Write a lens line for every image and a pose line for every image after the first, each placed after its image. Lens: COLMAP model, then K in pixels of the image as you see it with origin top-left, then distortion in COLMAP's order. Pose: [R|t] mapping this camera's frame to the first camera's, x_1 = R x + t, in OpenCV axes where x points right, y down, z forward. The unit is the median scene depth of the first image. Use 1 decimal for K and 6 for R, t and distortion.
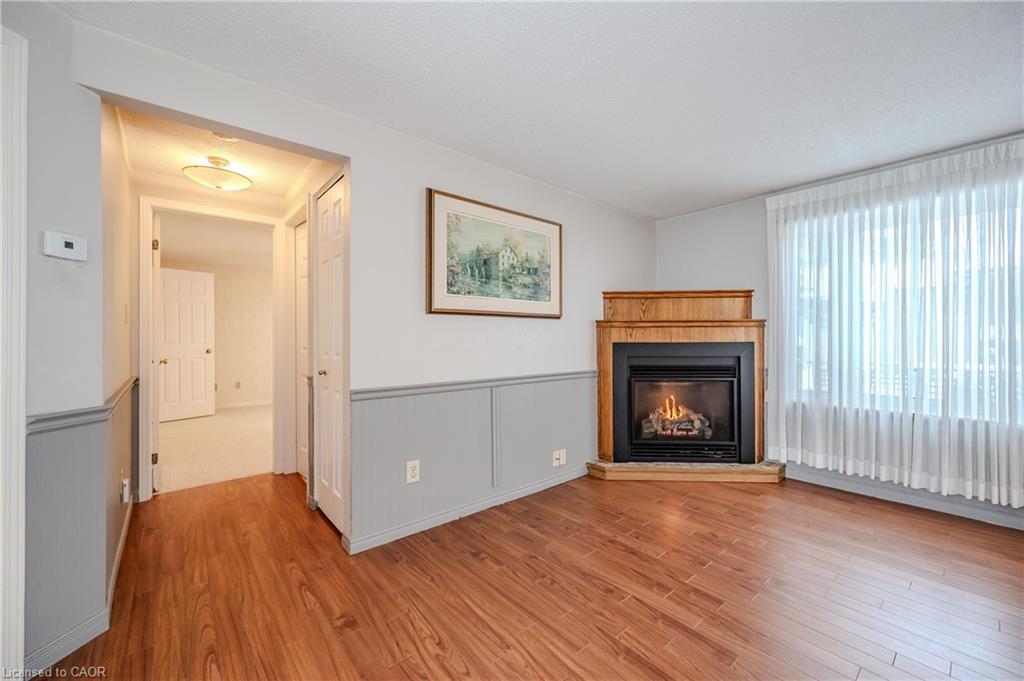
lens RADIAL K [[410.3, 0, 512.0], [0, 410.3, 340.5], [0, 0, 1]] dist [0.000919, 0.000017]
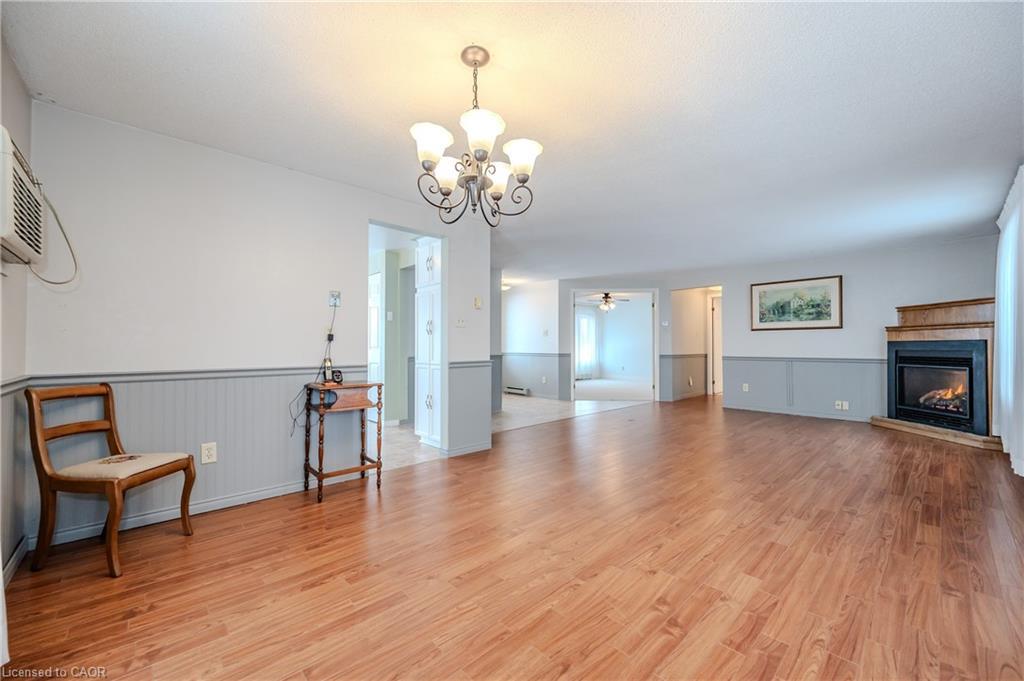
lens RADIAL K [[410.3, 0, 512.0], [0, 410.3, 340.5], [0, 0, 1]] dist [0.000919, 0.000017]
pose [[0.031793, -0.013256, -0.999407, 1.916836], [-0.002782, 0.999907, -0.013352, 0.030091], [0.999491, 0.003205, 0.031753, -0.519699]]
